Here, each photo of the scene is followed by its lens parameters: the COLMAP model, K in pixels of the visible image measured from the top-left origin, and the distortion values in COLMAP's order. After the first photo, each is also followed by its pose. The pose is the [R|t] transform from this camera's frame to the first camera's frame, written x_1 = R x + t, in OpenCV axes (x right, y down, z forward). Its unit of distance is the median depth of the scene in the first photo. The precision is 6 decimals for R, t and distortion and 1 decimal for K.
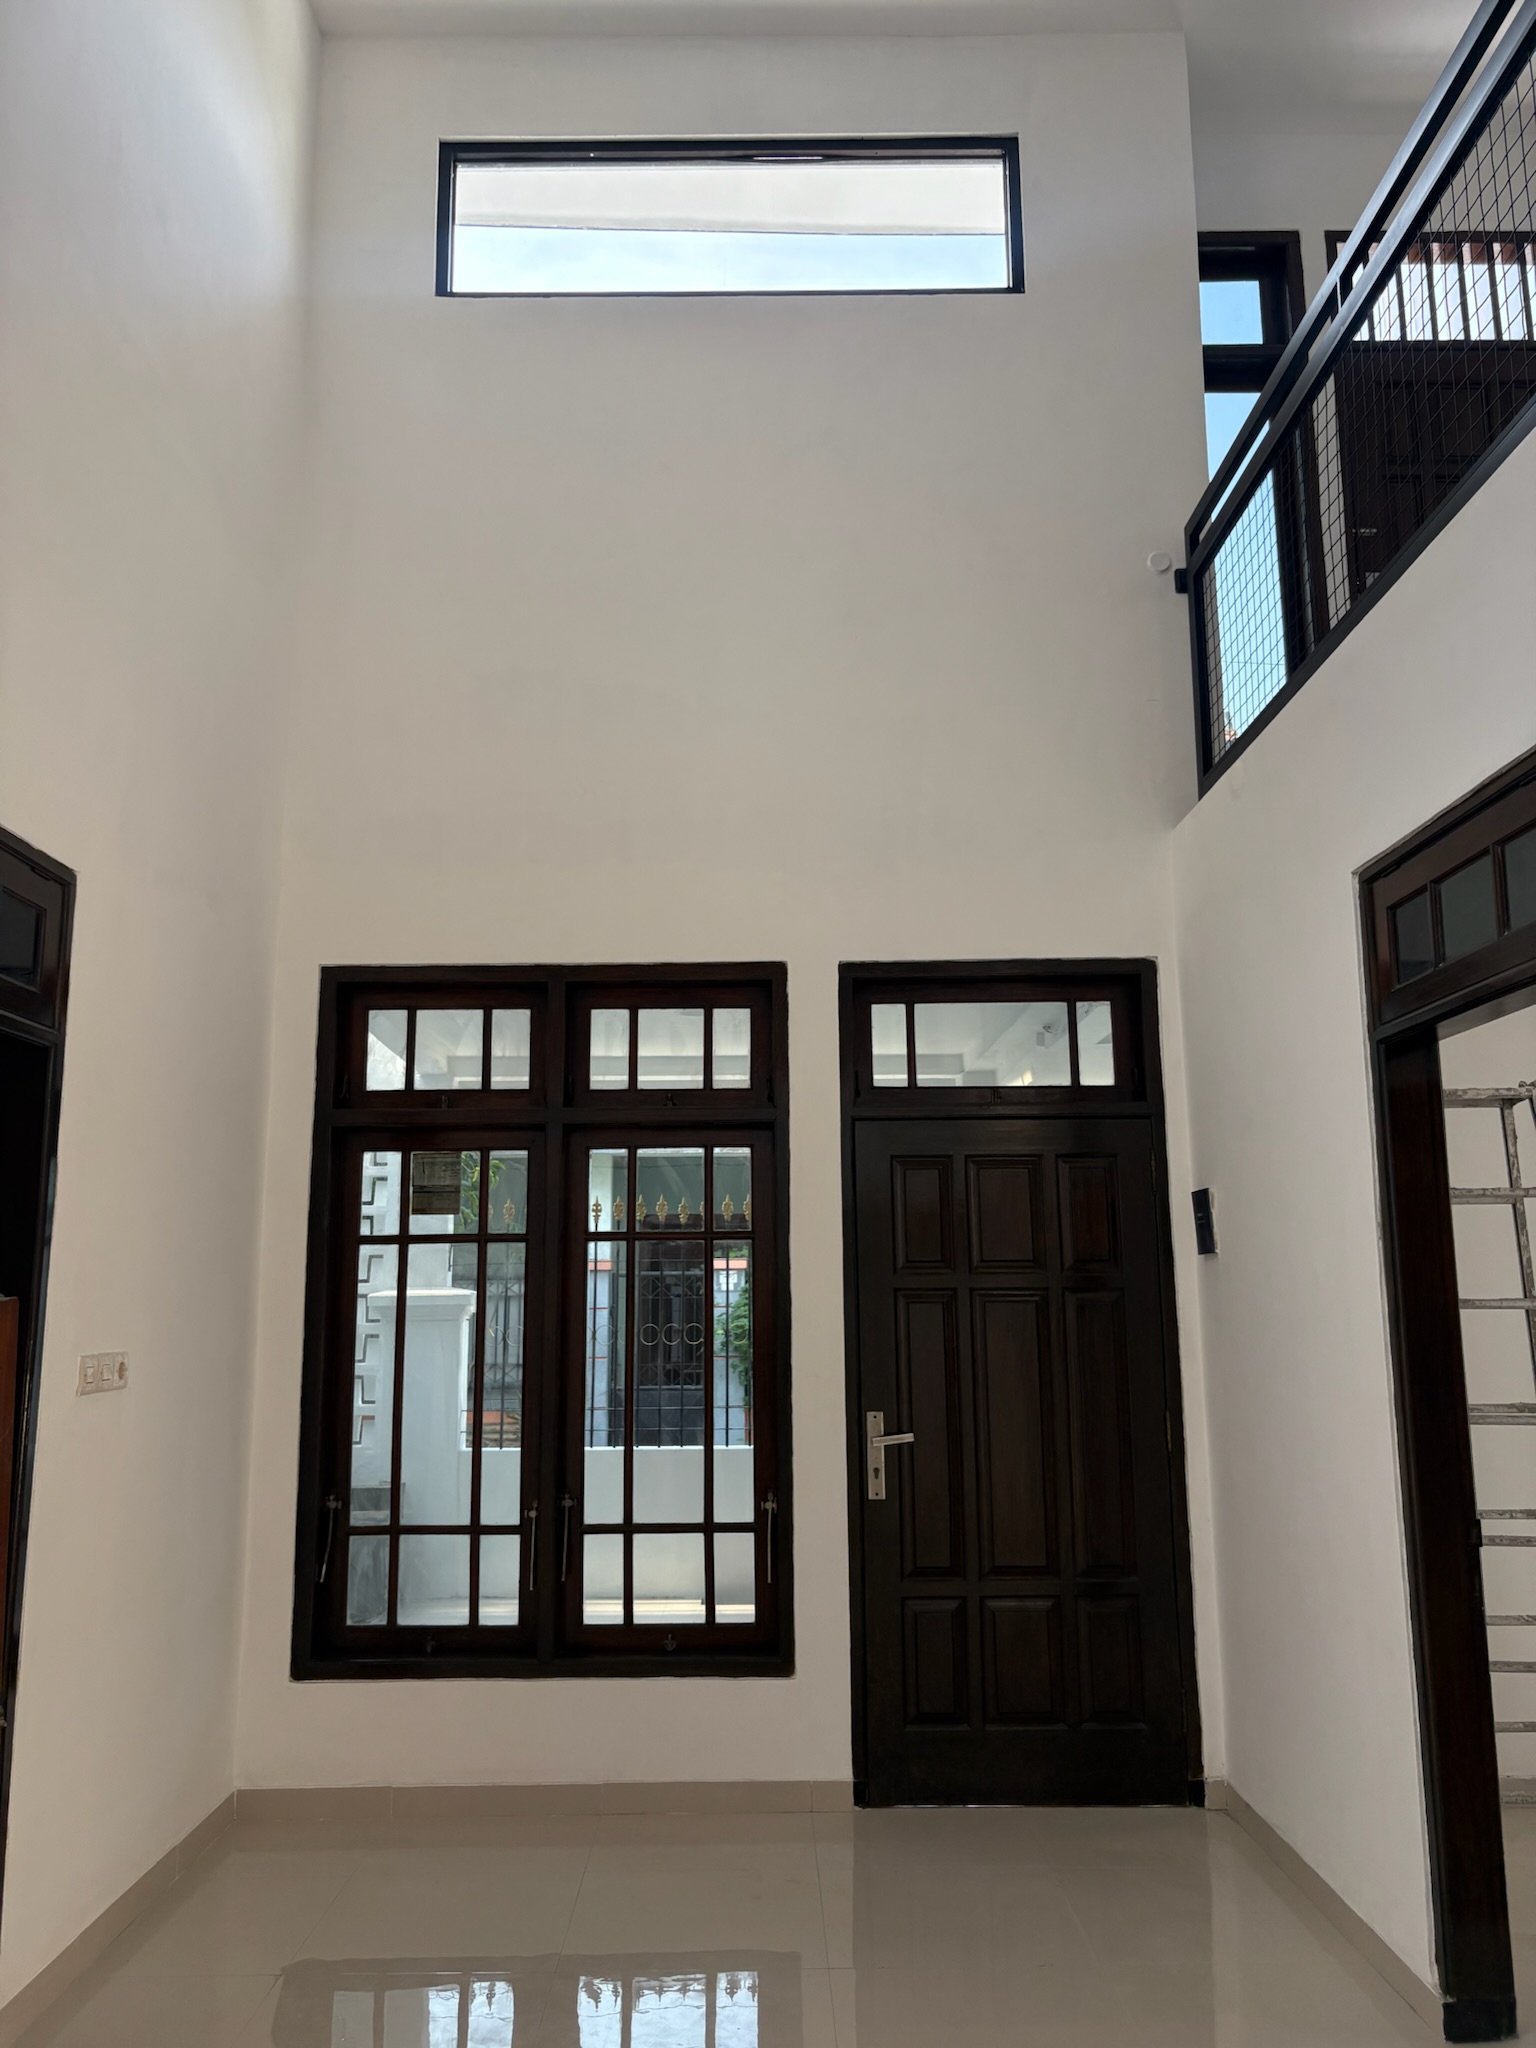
lens RADIAL K [[1456.8, 0, 767.3], [0, 1456.8, 1047.2], [0, 0, 1]] dist [0.042530, -0.003491]
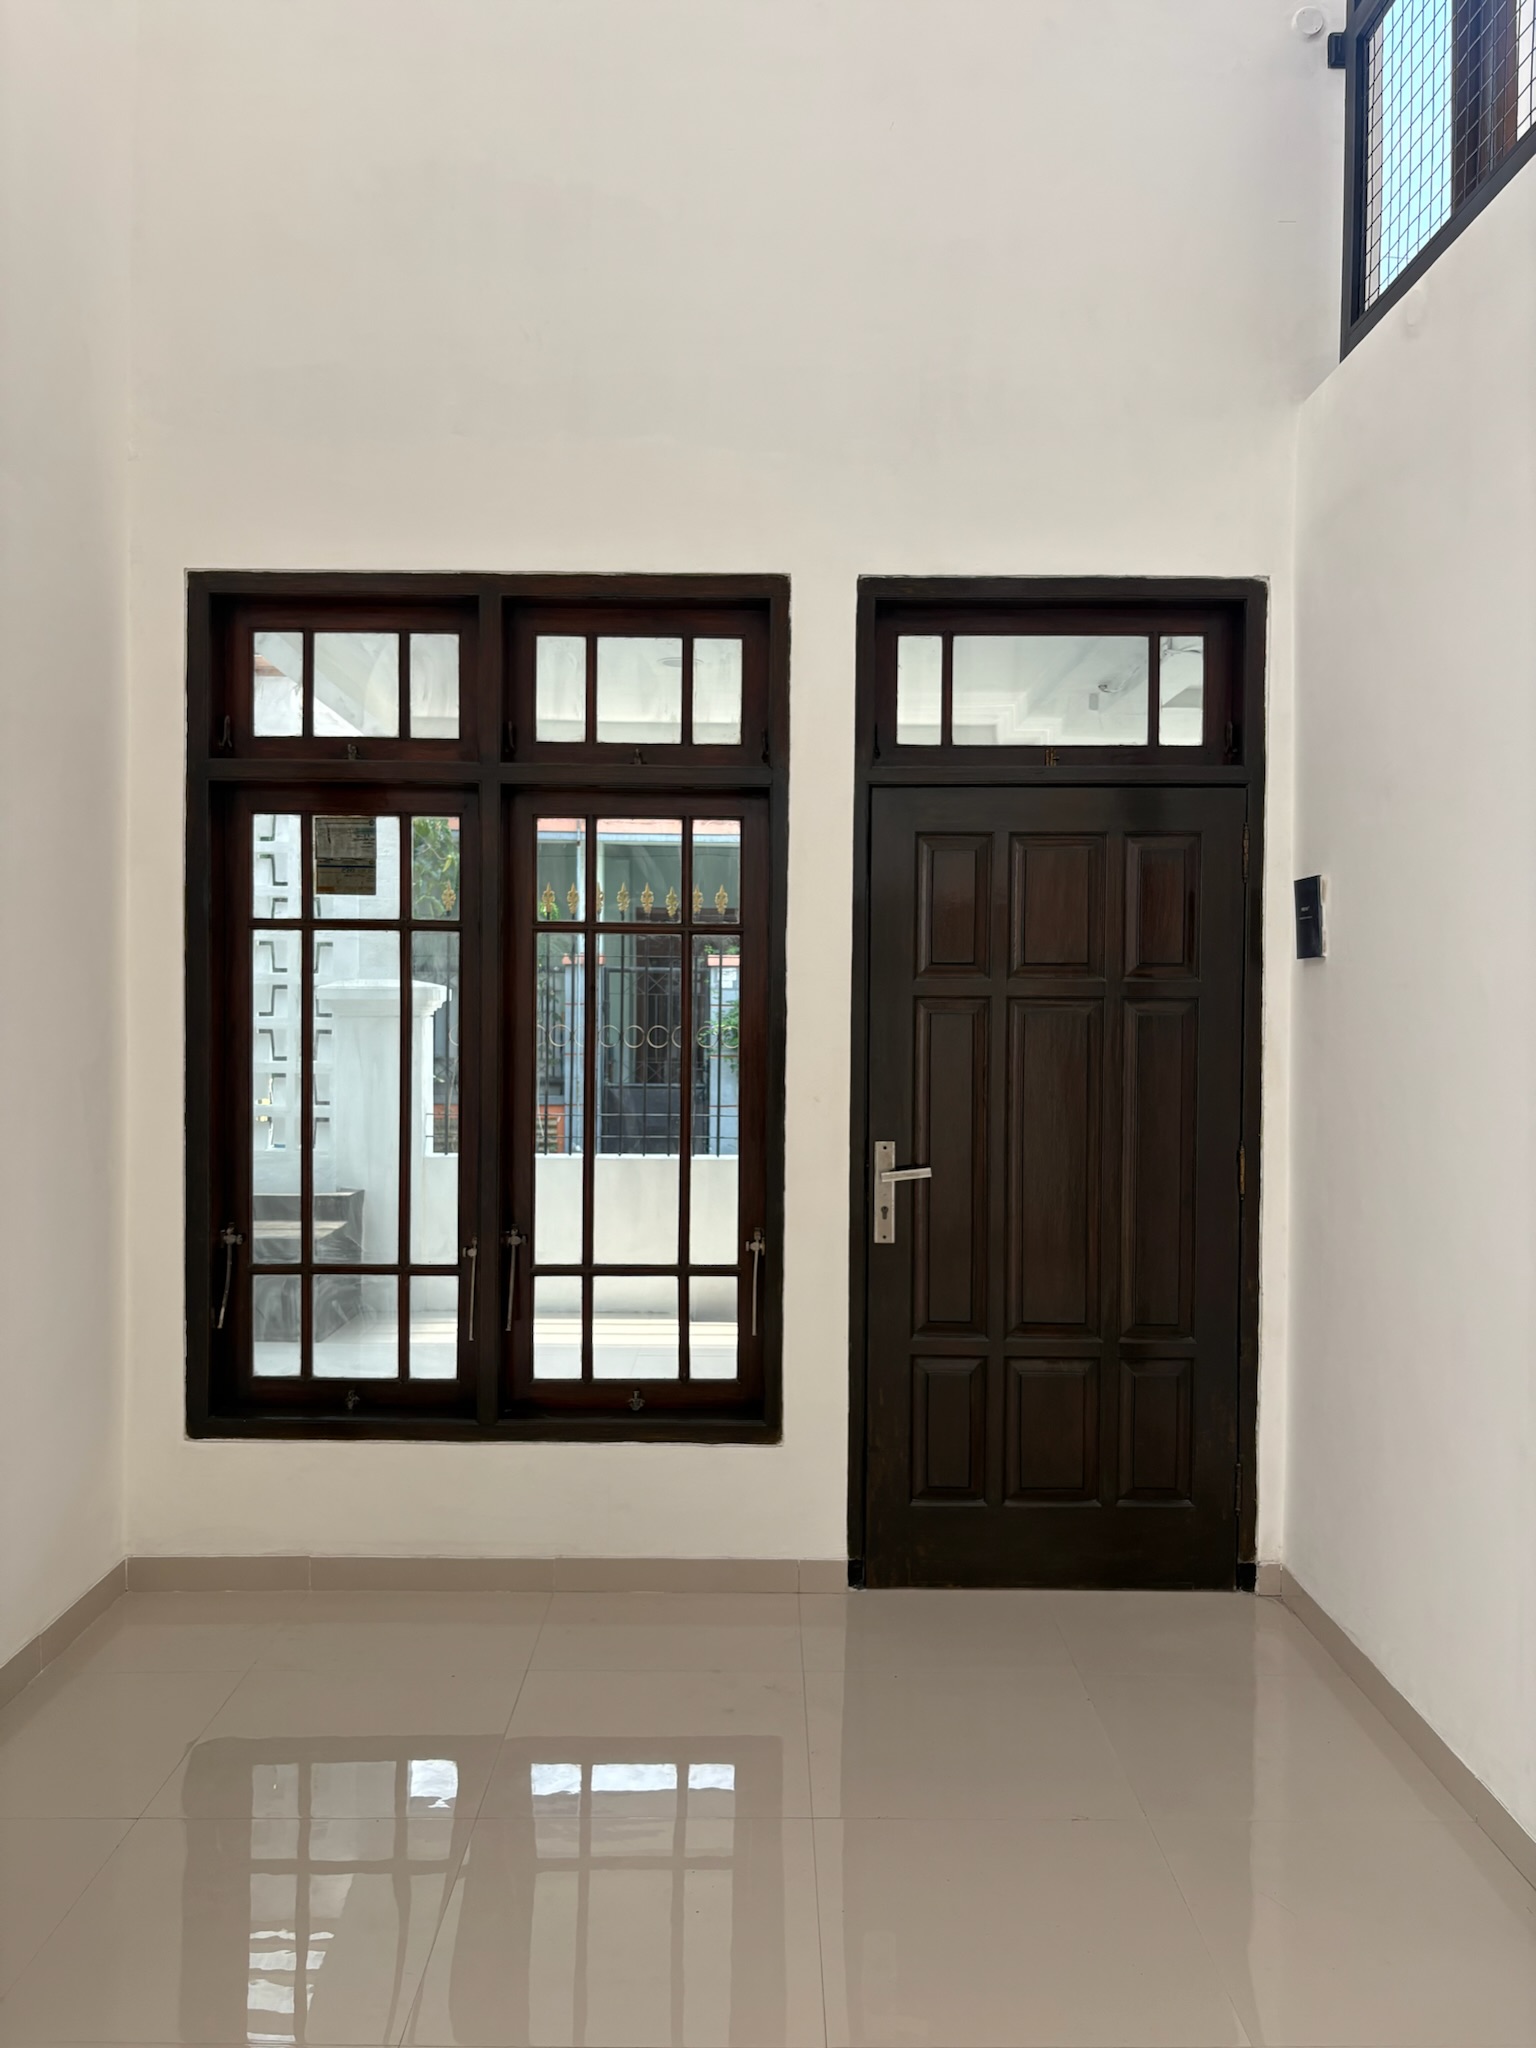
lens RADIAL K [[1557.1, 0, 768.0], [0, 1557.1, 1024.0], [0, 0, 1]] dist [0.036119, -0.000554]
pose [[0.999856, 0.016652, 0.003162, 0.003479], [-0.016950, 0.982052, 0.187846, 0.019657], [0.000023, -0.187872, 0.982193, 0.146771]]
